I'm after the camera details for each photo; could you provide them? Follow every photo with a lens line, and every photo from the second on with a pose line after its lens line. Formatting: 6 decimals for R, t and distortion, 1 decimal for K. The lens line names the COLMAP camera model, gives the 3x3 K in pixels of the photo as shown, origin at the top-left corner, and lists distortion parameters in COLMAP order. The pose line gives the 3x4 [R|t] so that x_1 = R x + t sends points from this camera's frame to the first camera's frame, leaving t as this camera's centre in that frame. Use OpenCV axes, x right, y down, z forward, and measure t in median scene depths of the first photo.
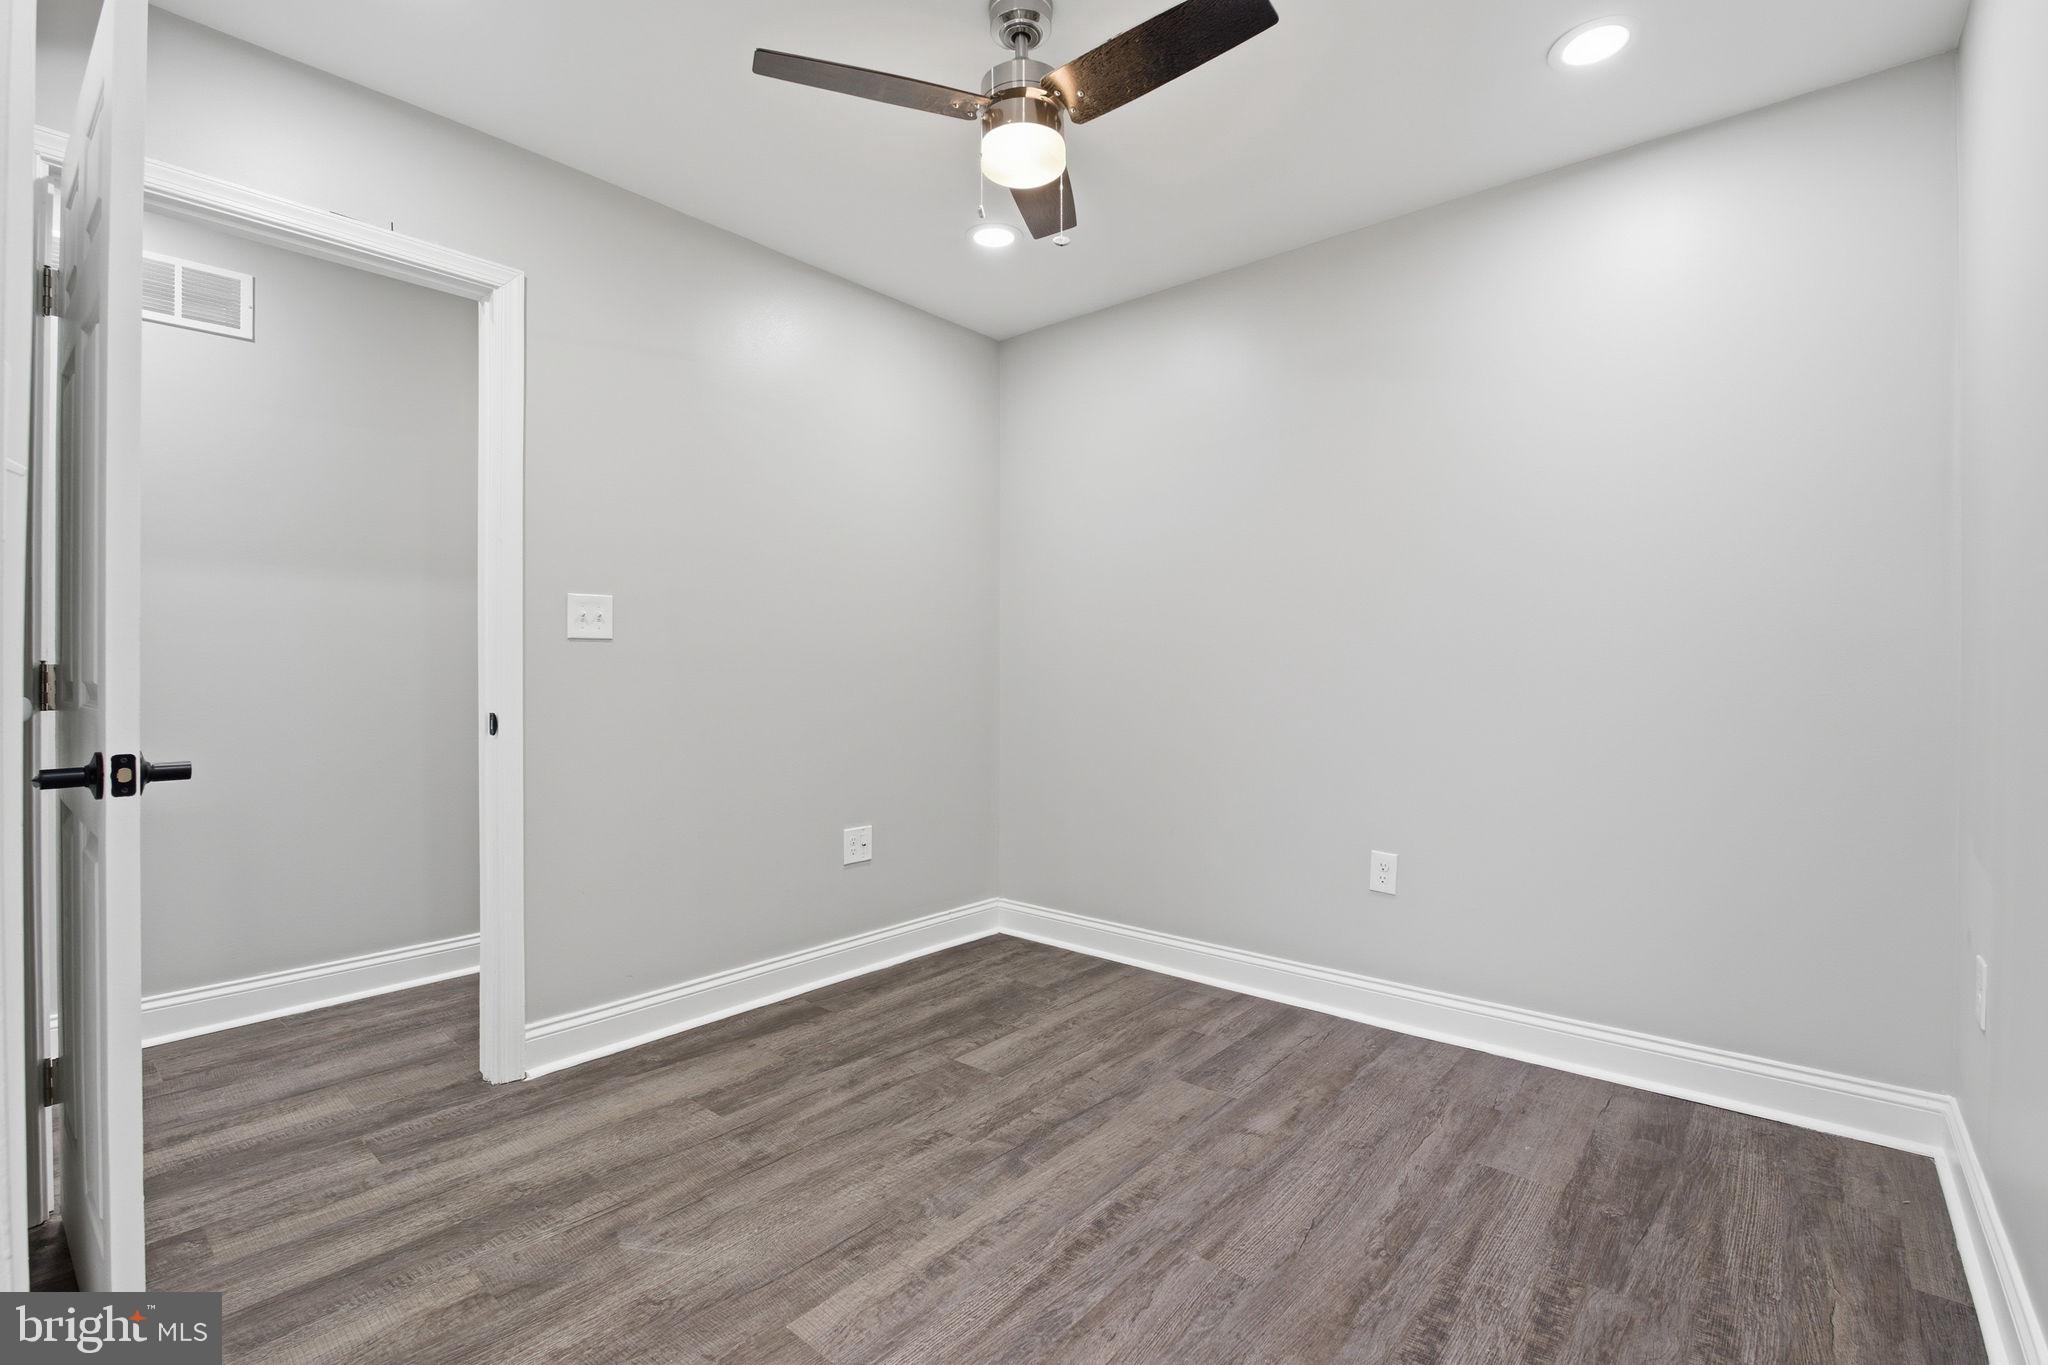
lens RADIAL K [[930.7, 0, 1012.1], [0, 930.7, 680.8], [0, 0, 1]] dist [-0.014516, 0.000250]
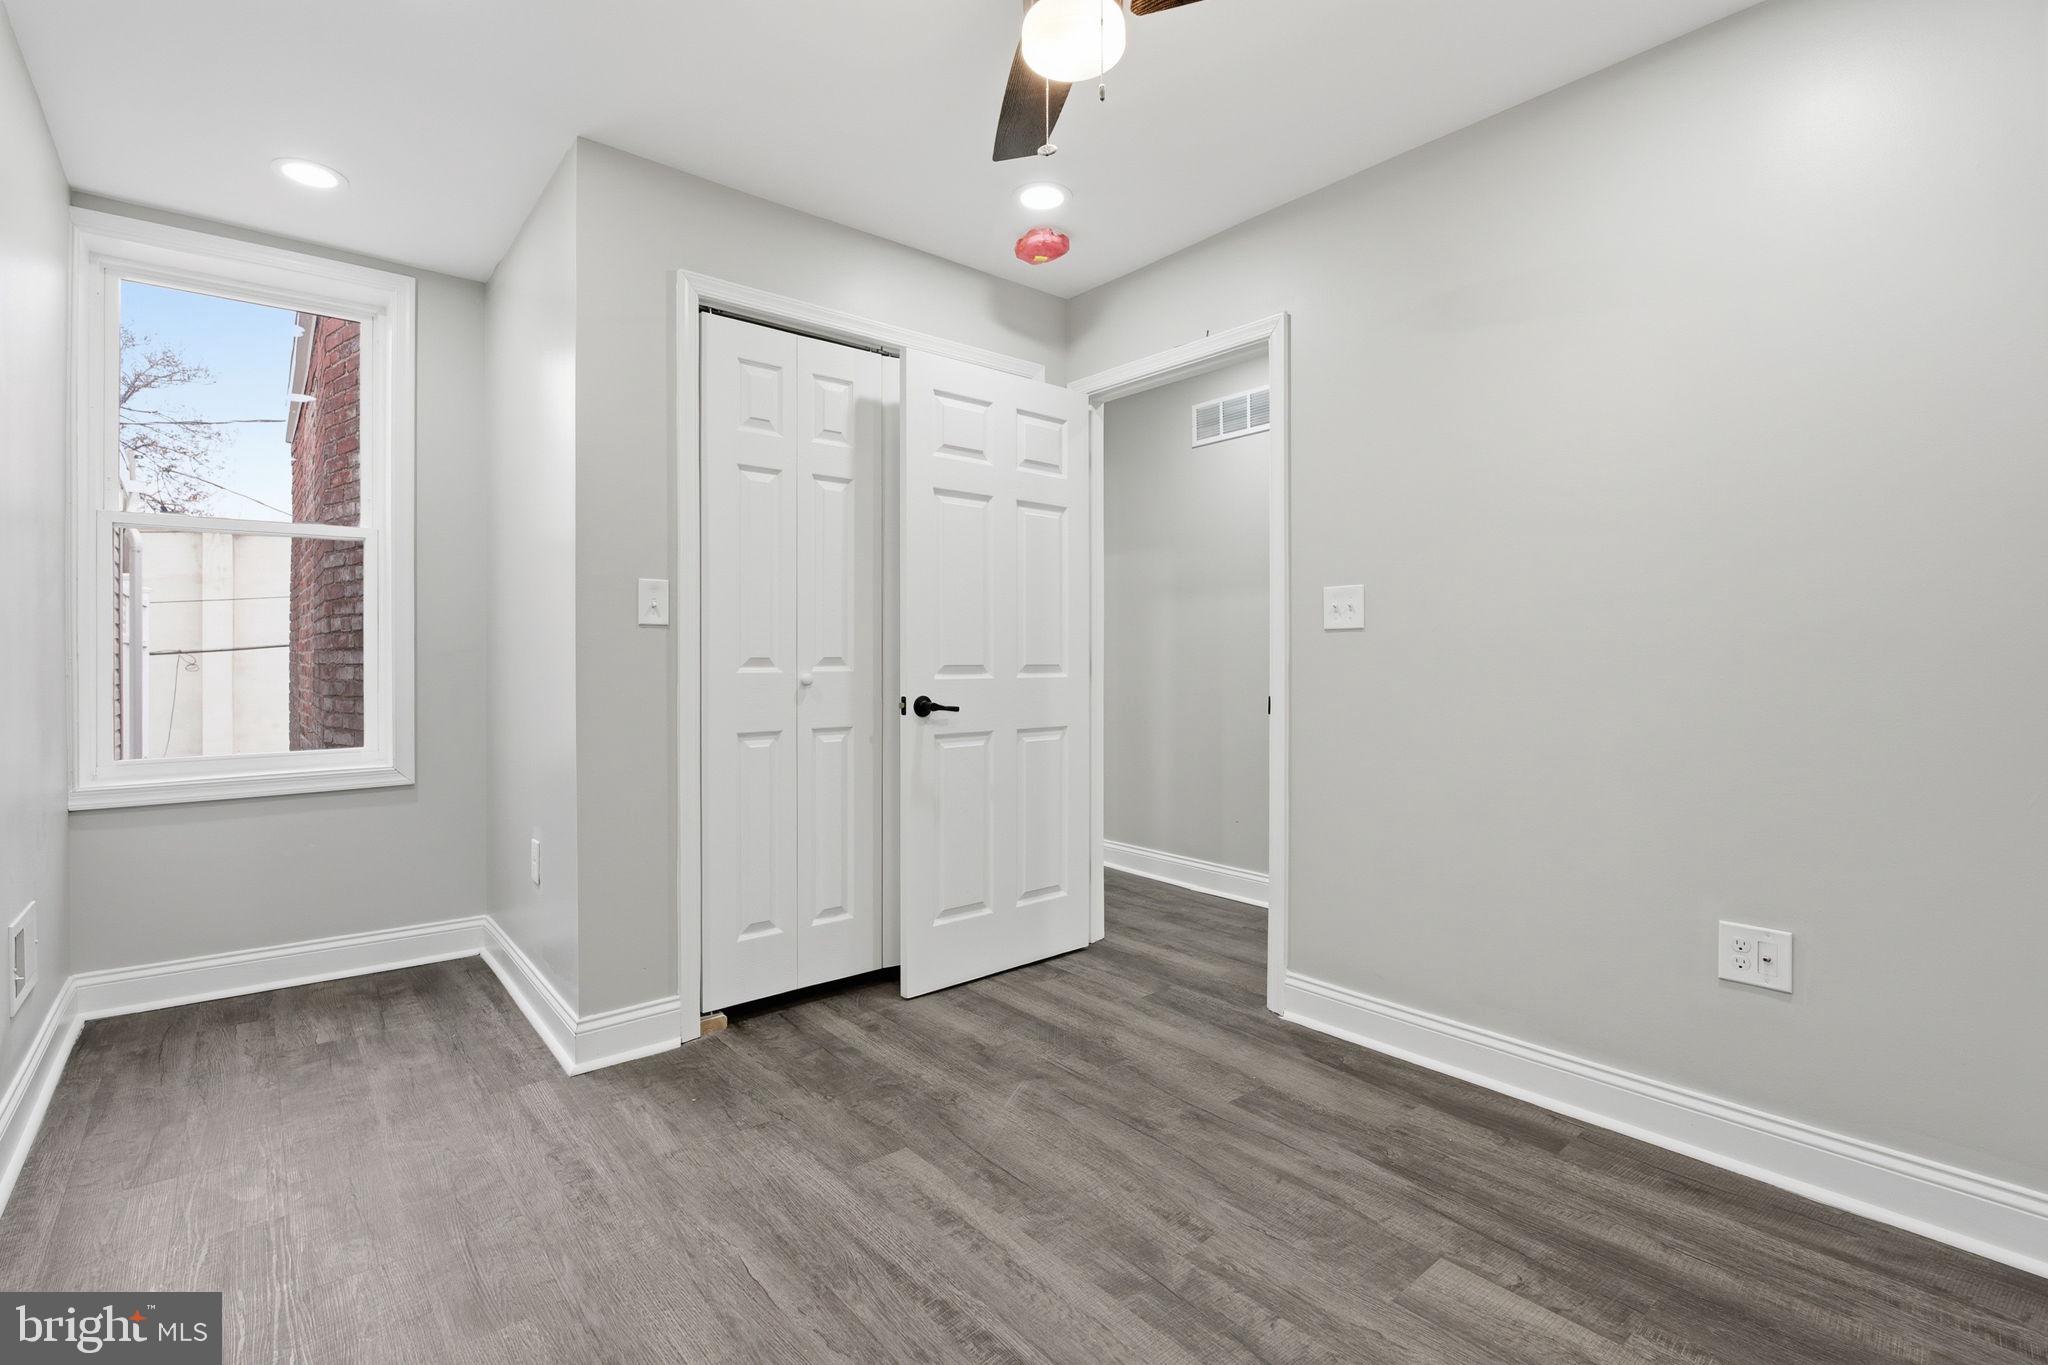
lens RADIAL K [[930.7, 0, 1012.2], [0, 930.7, 665.8], [0, 0, 1]] dist [-0.014516, 0.000250]
pose [[-0.166826, 0.004092, -0.985978, 0.704580], [-0.011959, 0.999909, 0.006174, -0.007019], [0.985914, 0.012822, -0.166762, 0.914085]]
